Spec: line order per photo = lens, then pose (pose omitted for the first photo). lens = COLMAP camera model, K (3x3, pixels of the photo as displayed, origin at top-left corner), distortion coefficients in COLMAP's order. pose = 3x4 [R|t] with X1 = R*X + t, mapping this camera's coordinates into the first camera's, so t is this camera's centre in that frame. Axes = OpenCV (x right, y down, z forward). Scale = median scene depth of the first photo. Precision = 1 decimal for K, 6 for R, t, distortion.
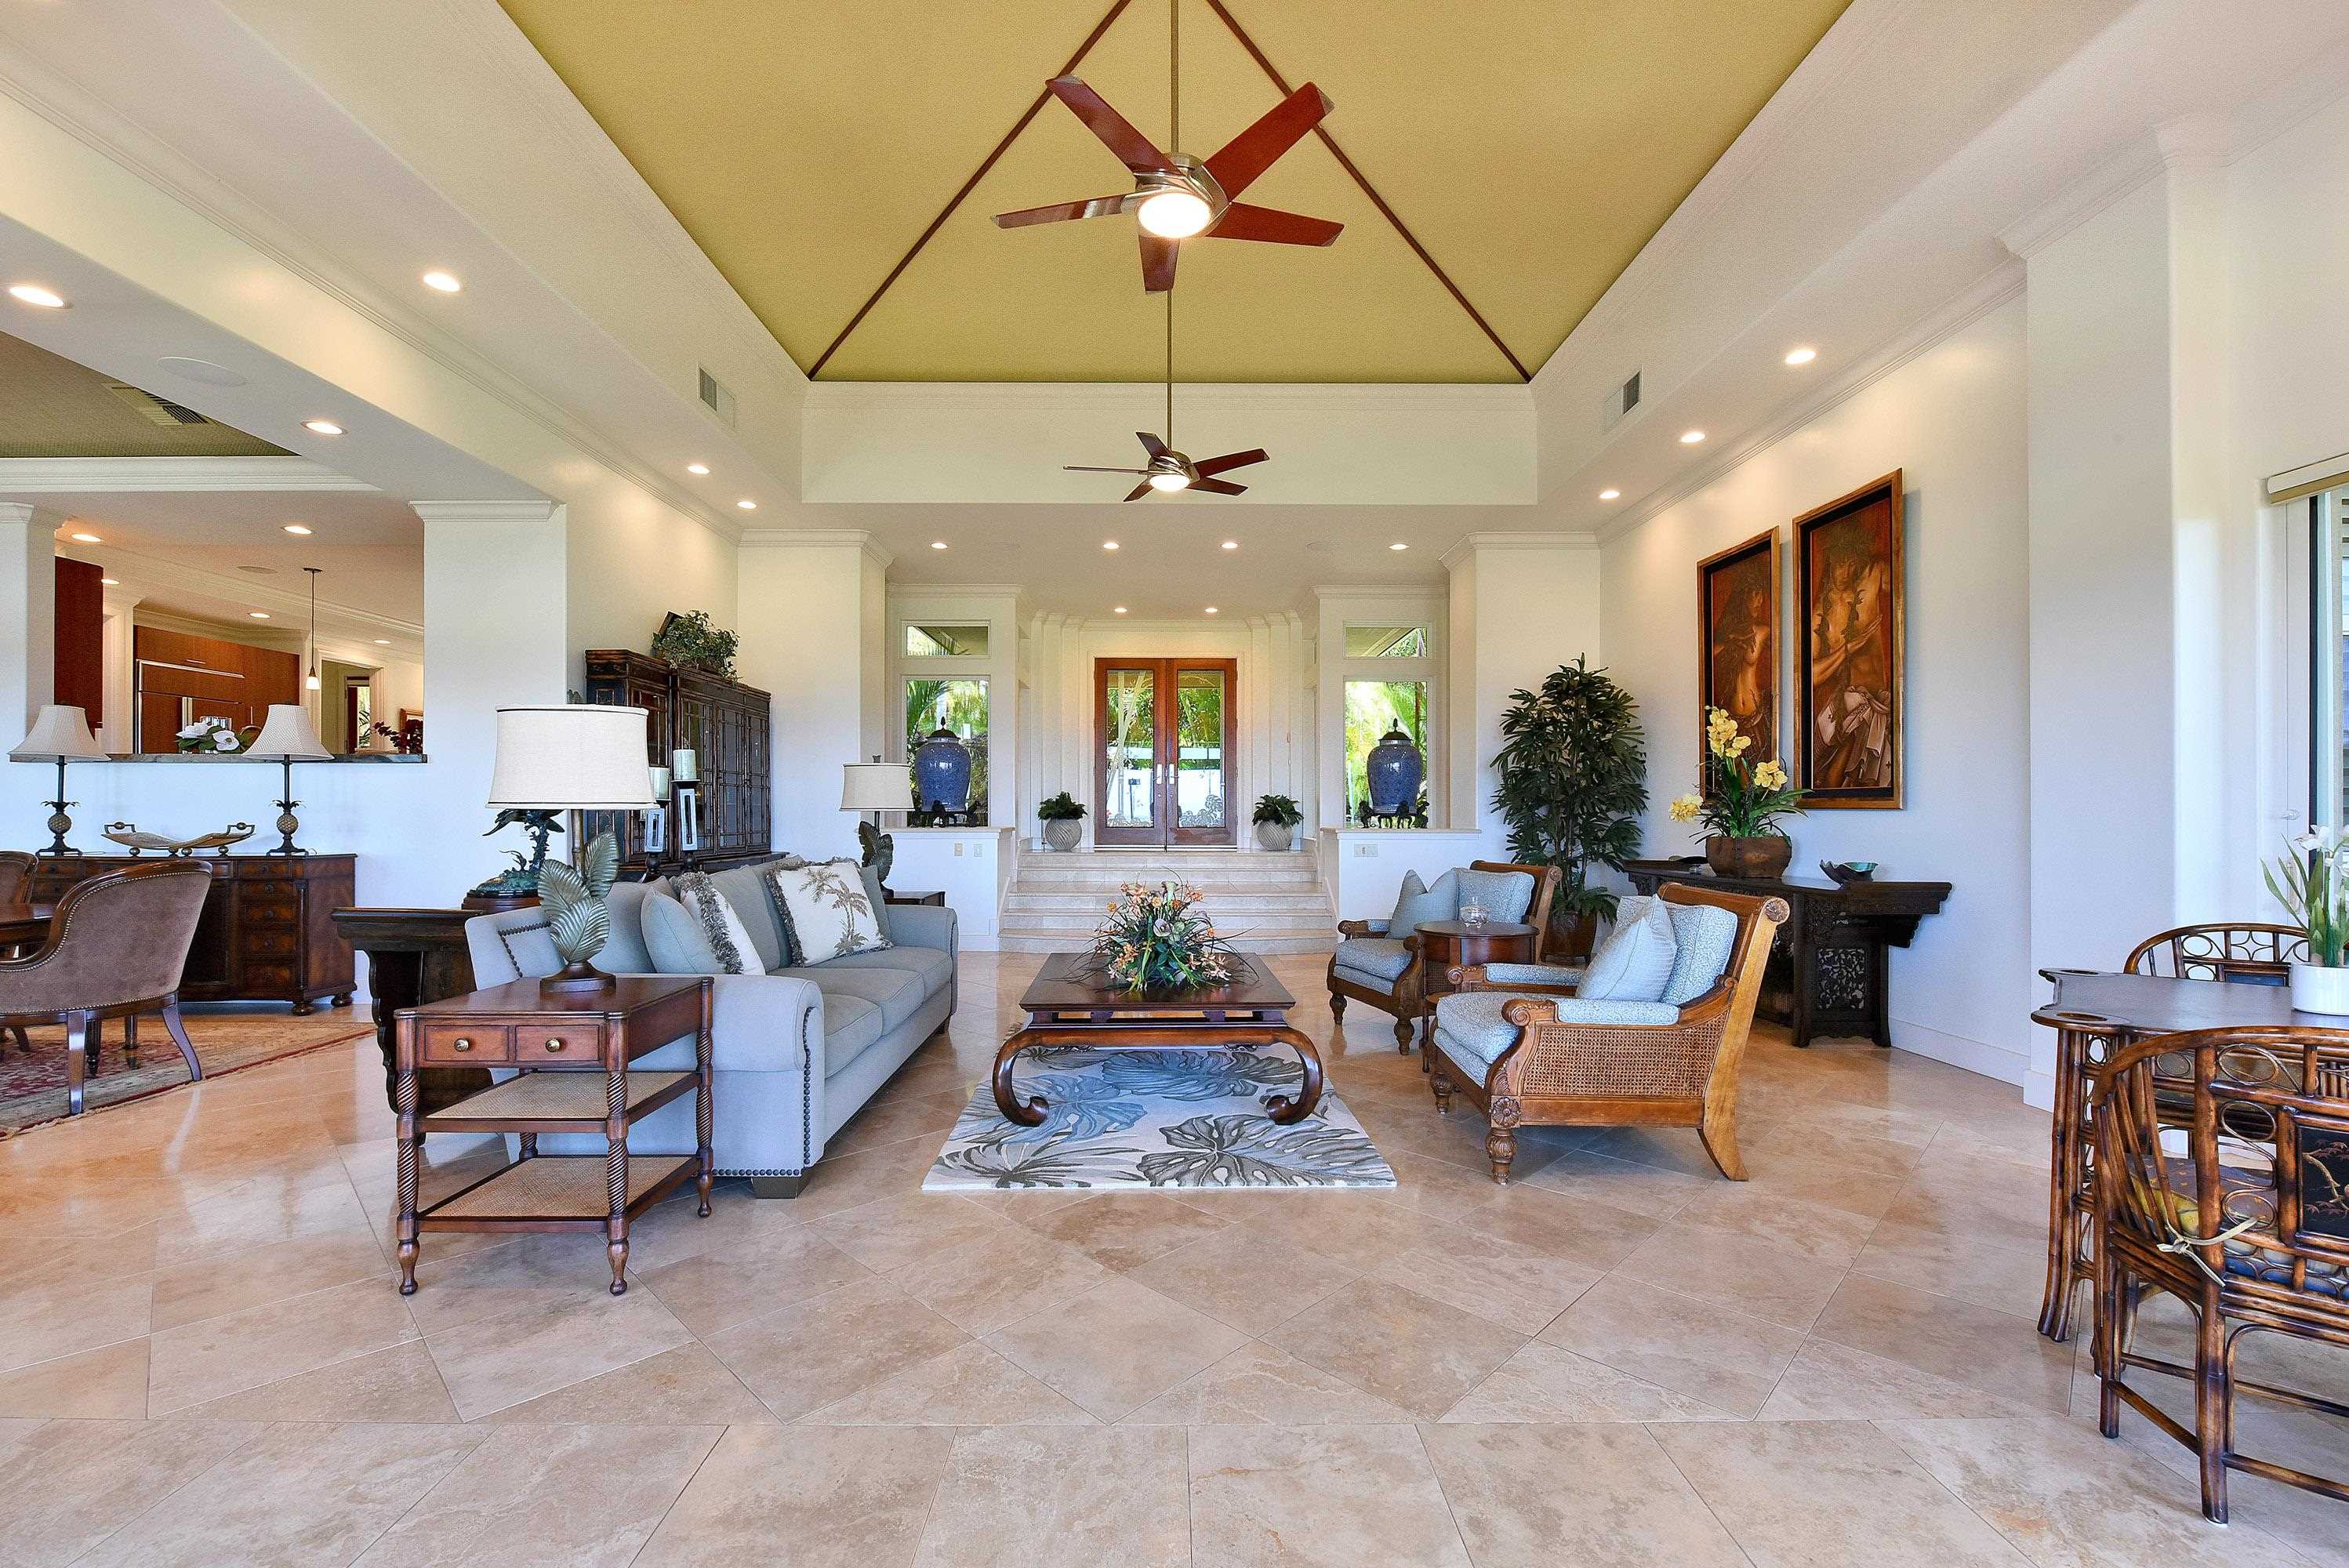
lens RADIAL K [[1024.2, 0, 1169.9], [0, 1024.2, 805.1], [0, 0, 1]] dist [-0.011255, -0.000302]
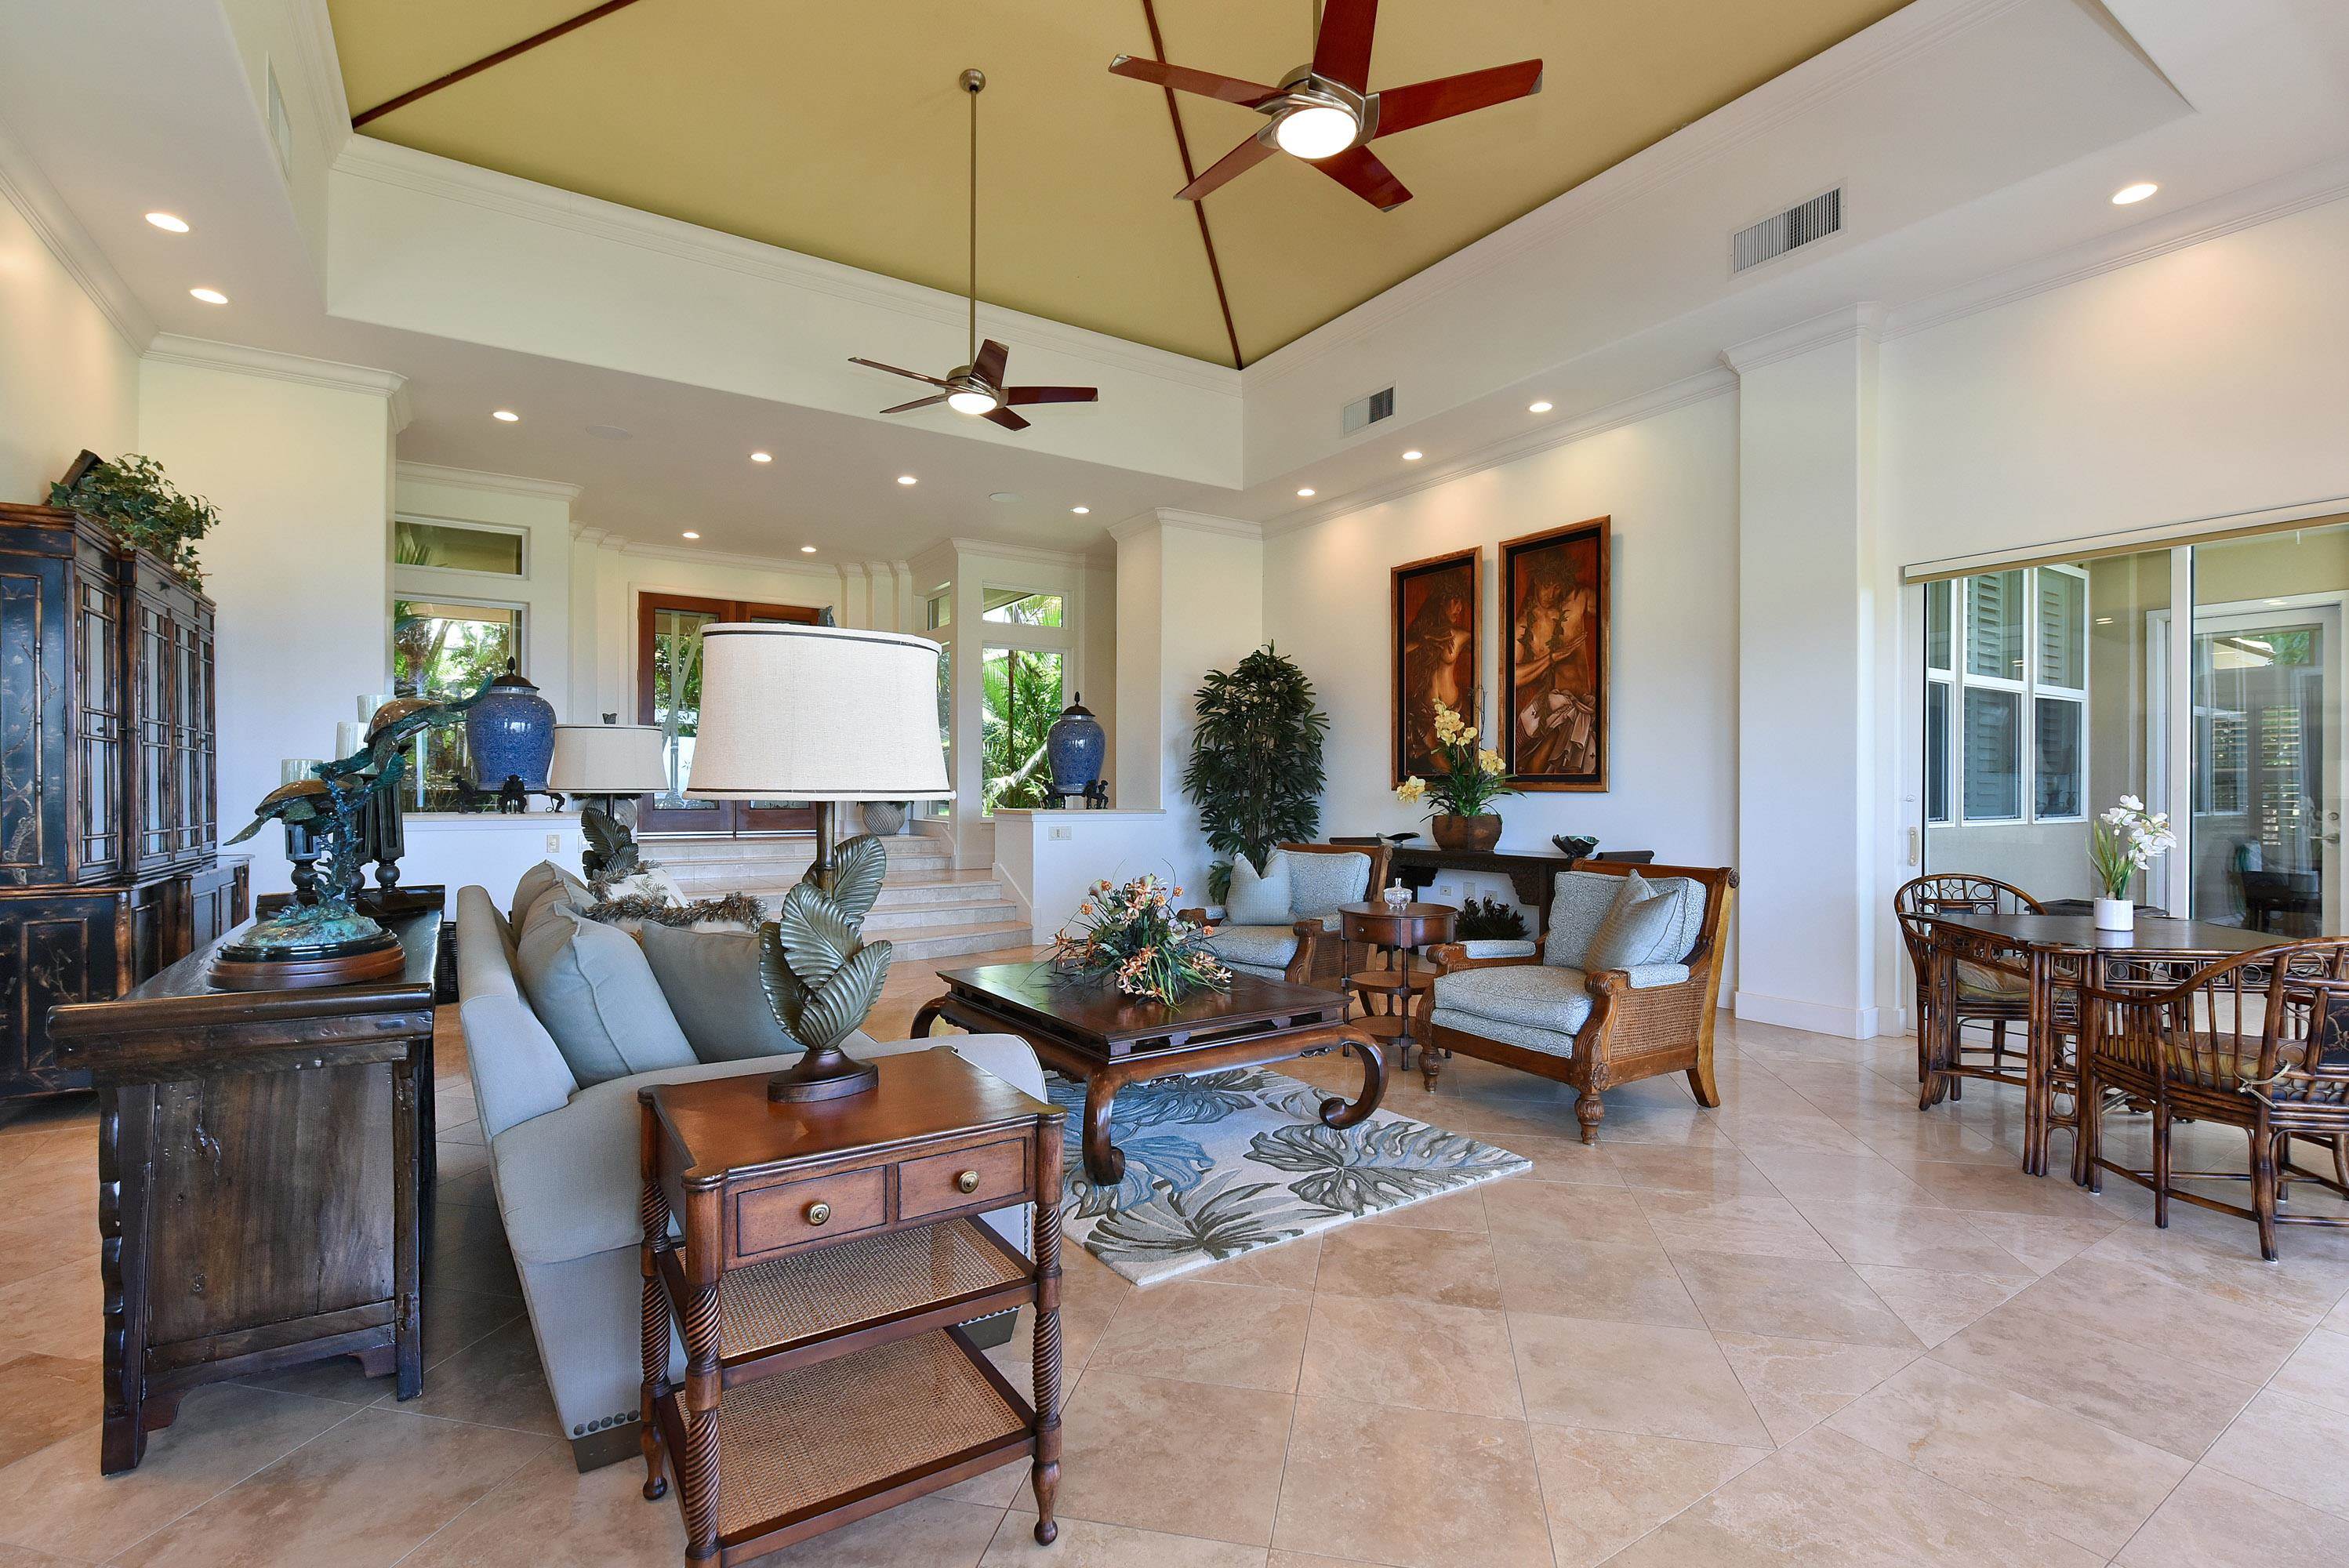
lens RADIAL K [[1093.6, 0, 1174.5], [0, 1093.6, 784.0], [0, 0, 1]] dist [-0.006472, -0.000690]
pose [[0.830014, 0.003853, 0.557730, -0.407154], [-0.006370, 0.999976, 0.002571, -0.005273], [-0.557707, -0.005686, 0.830019, 0.175001]]
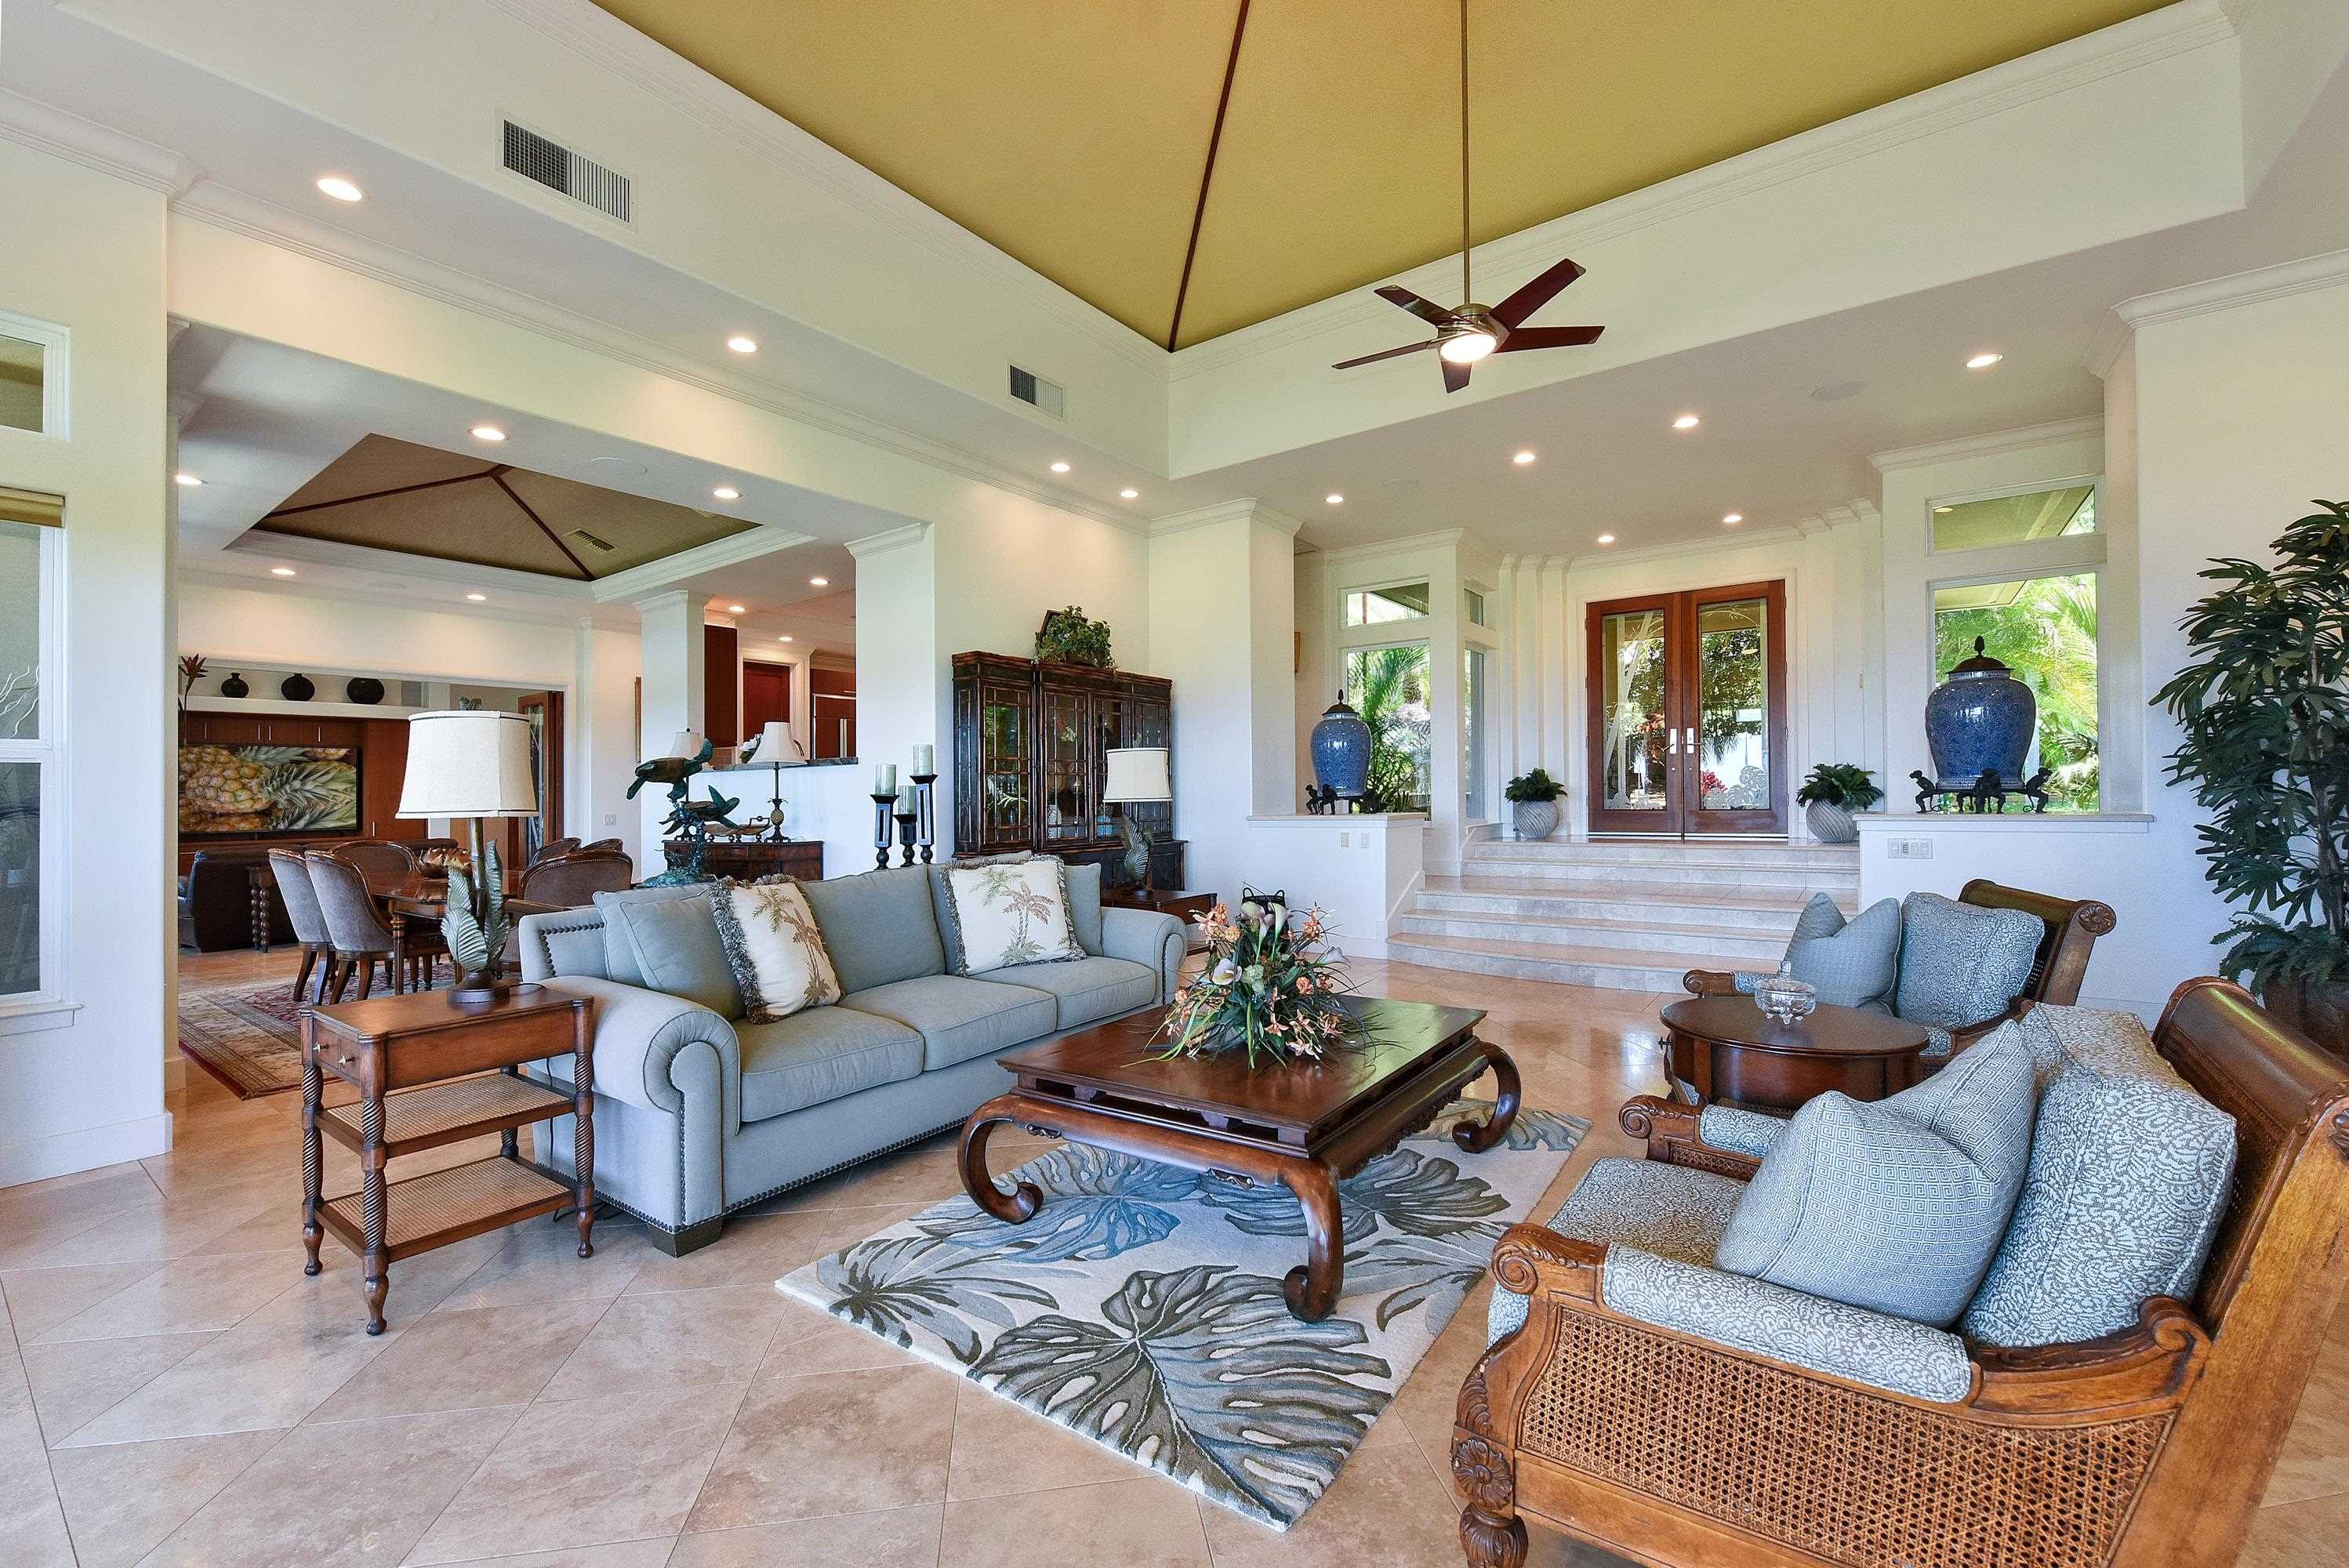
lens RADIAL K [[1003.2, 0, 1174.5], [0, 1003.2, 784.0], [0, 0, 1]] dist [-0.010582, -0.000087]
pose [[0.799122, -0.021688, -0.600777, 0.291224], [0.022631, 0.999726, -0.005987, -0.003870], [0.600743, -0.008812, 0.799394, 0.334805]]
